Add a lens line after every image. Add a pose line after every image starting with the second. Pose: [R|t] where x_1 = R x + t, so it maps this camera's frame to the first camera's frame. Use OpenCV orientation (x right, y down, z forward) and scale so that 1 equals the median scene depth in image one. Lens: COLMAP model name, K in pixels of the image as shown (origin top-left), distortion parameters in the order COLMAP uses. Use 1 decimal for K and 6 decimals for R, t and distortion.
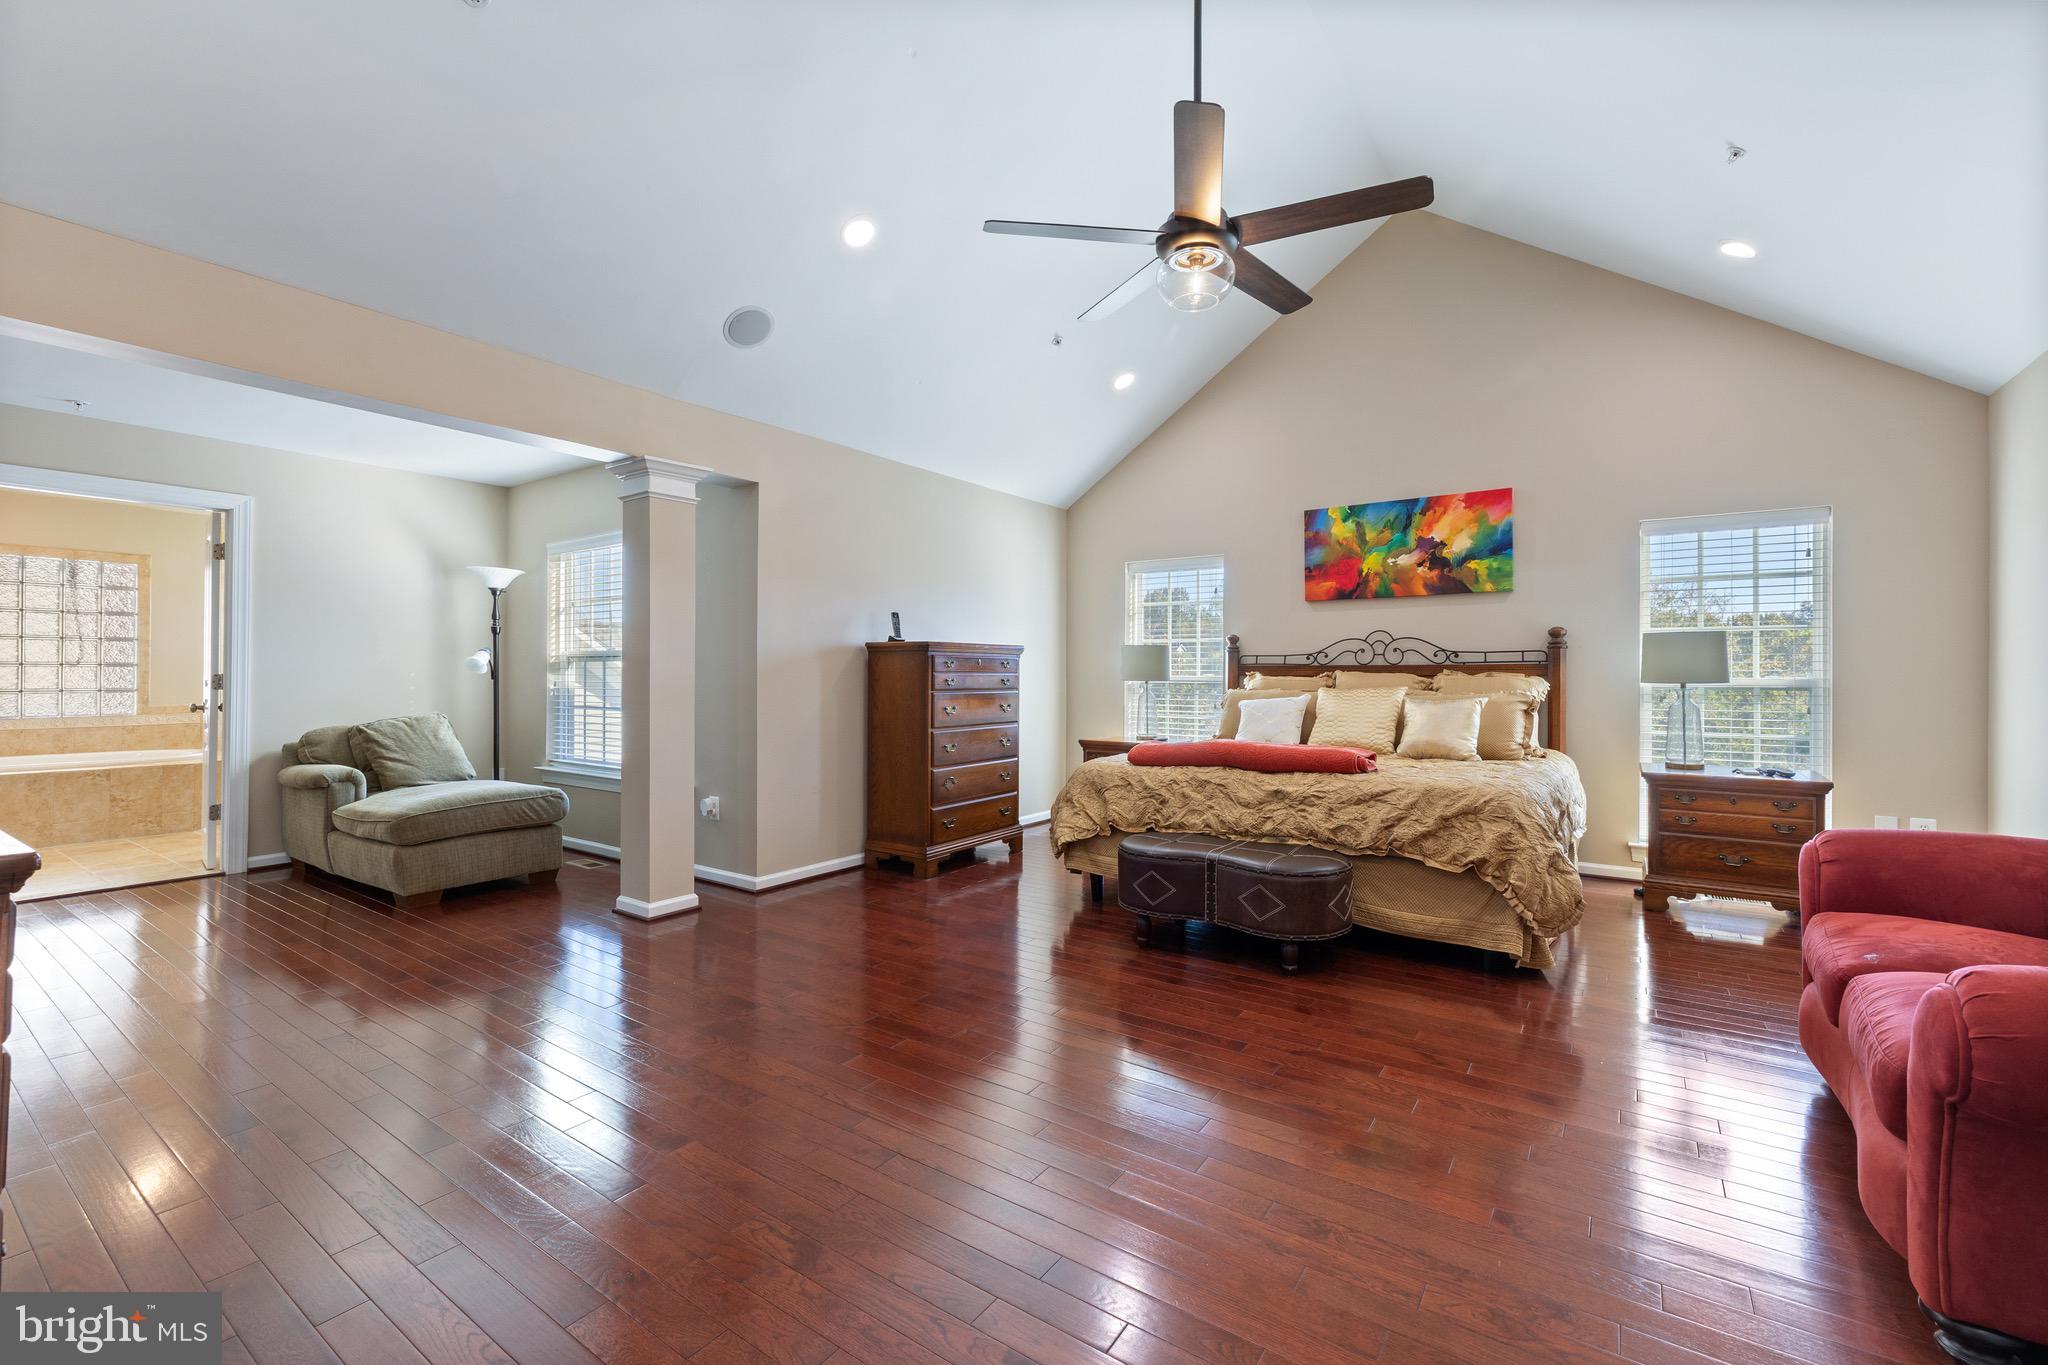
lens RADIAL K [[864.0, 0, 1020.8], [0, 864.0, 674.8], [0, 0, 1]] dist [0.000764, 0.000427]
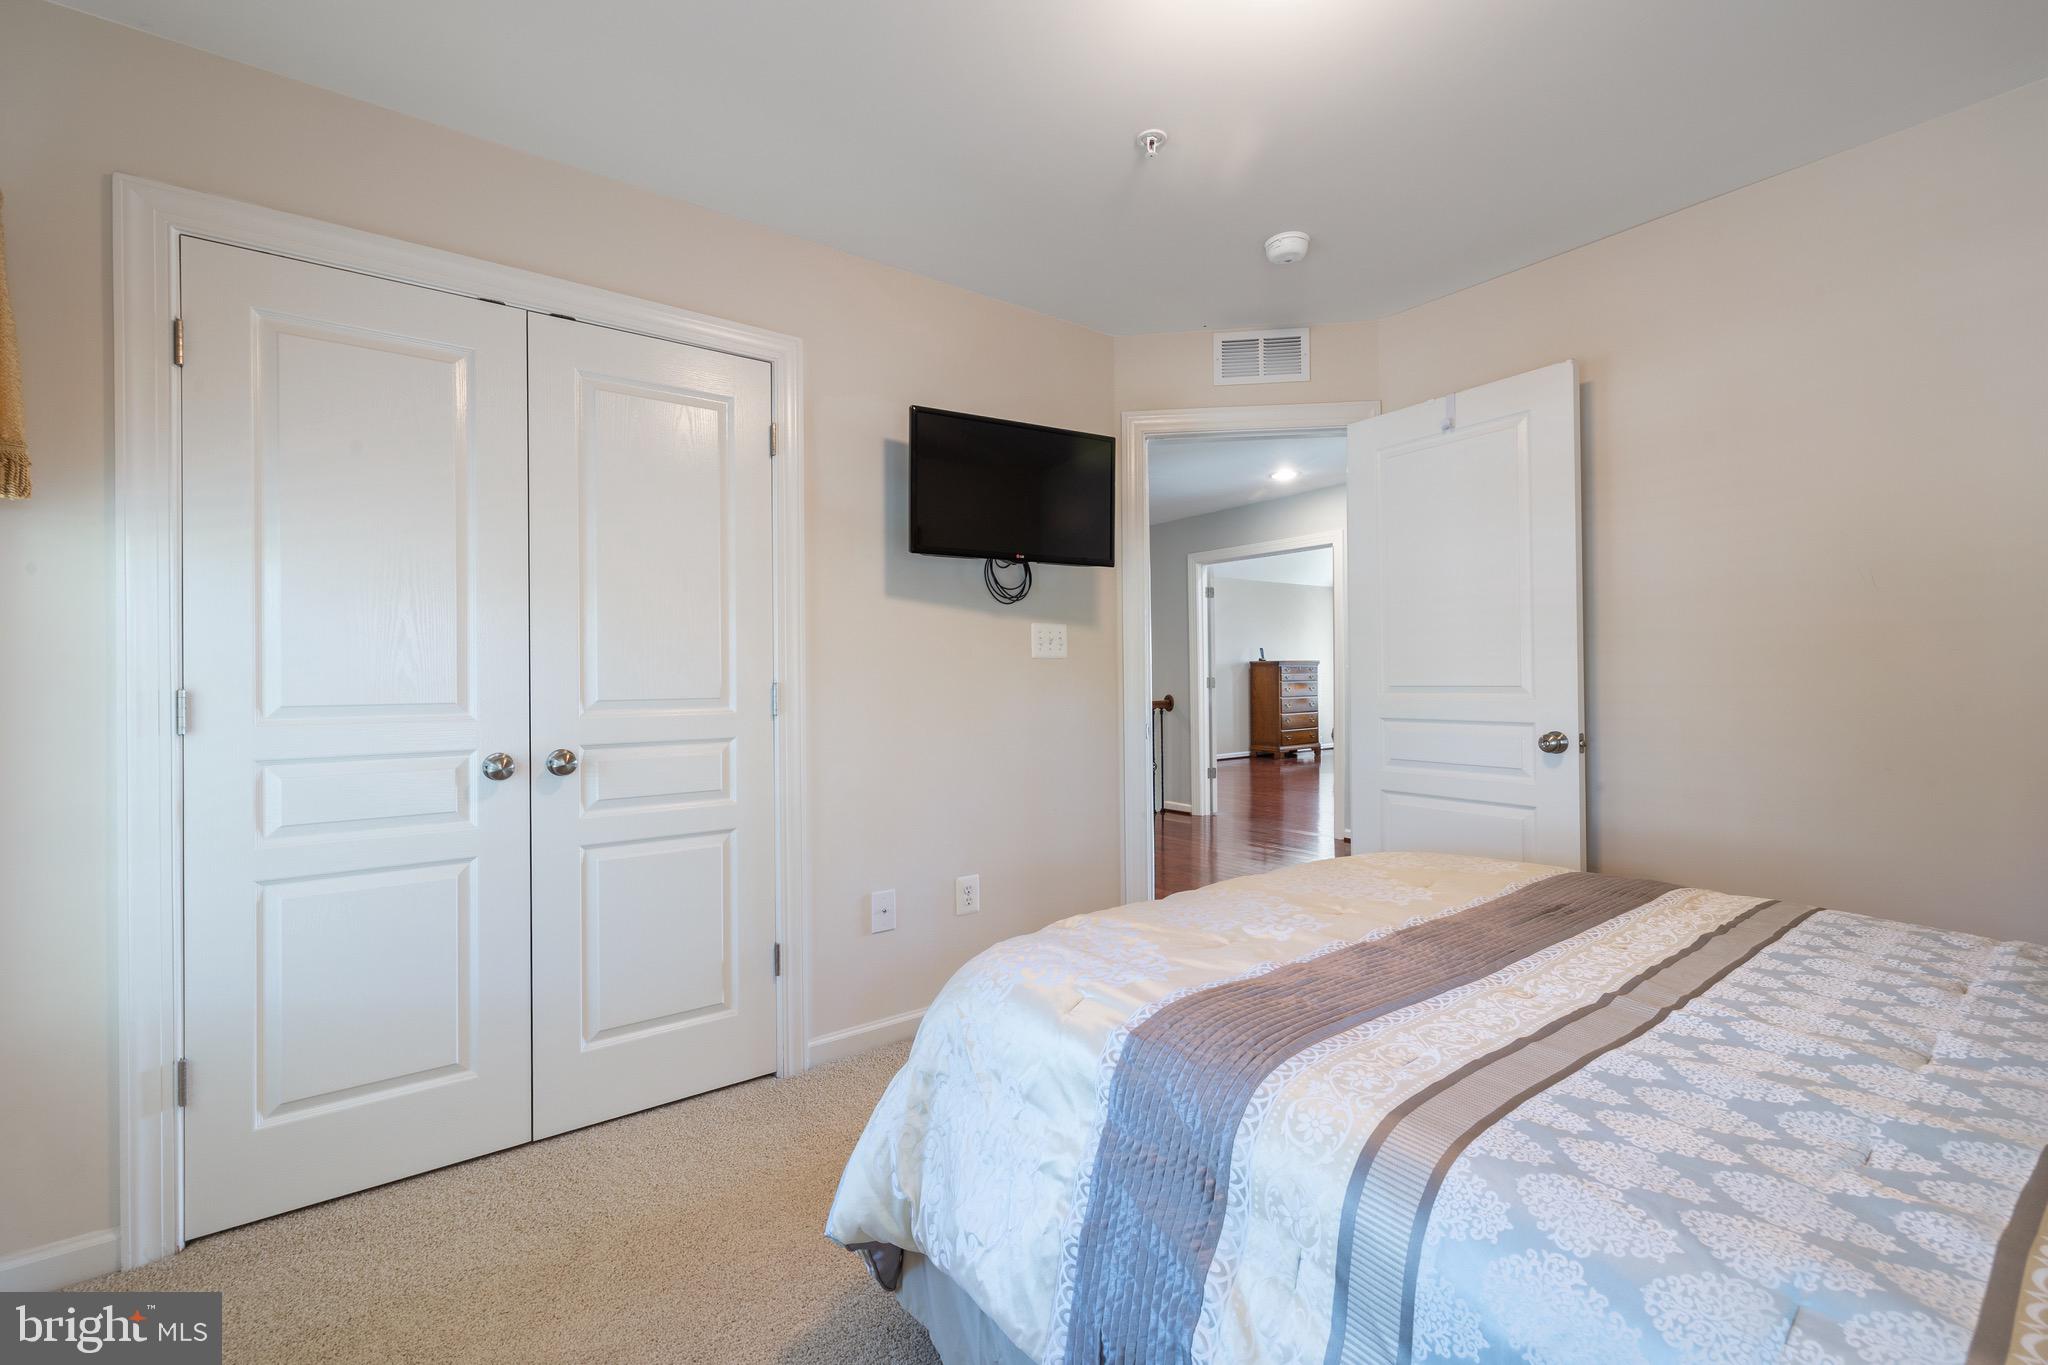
lens RADIAL K [[864.0, 0, 1020.8], [0, 864.0, 674.8], [0, 0, 1]] dist [0.000764, 0.000427]
pose [[0.950051, -0.018078, -0.311569, -0.039228], [0.016879, 0.999836, -0.006544, 0.003924], [0.311637, 0.000959, 0.950201, -1.488197]]
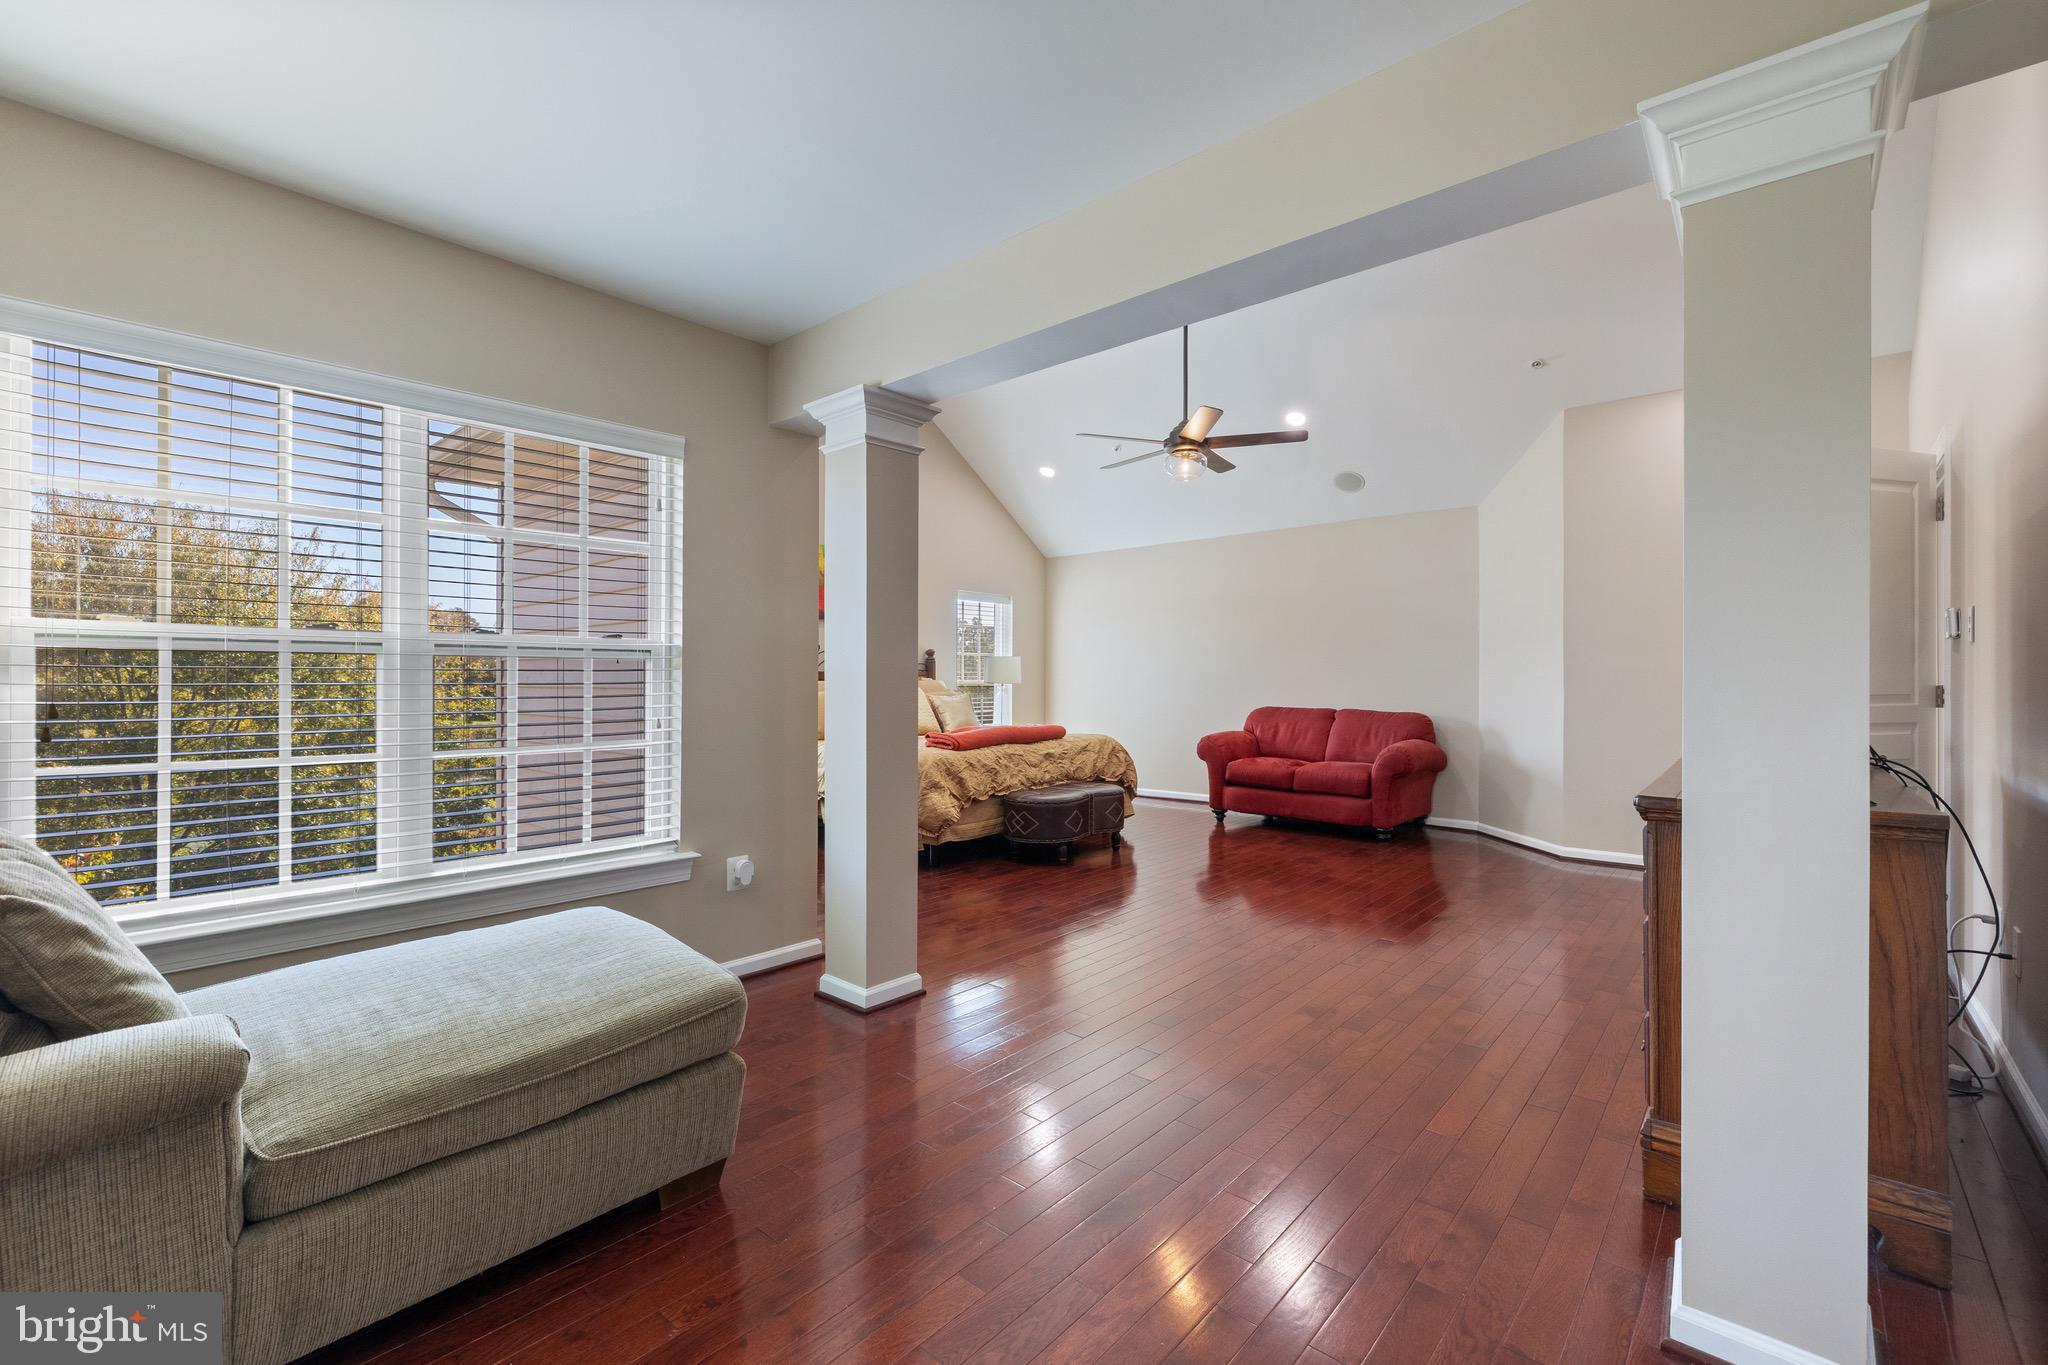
lens RADIAL K [[863.2, 0, 1024.0], [0, 863.2, 682.5], [0, 0, 1]] dist [0.001457, 0.000071]
pose [[0.111221, -0.006598, 0.993774, -0.971460], [-0.001090, 0.999977, 0.006761, -0.004135], [-0.993795, -0.001835, 0.111212, 0.662529]]
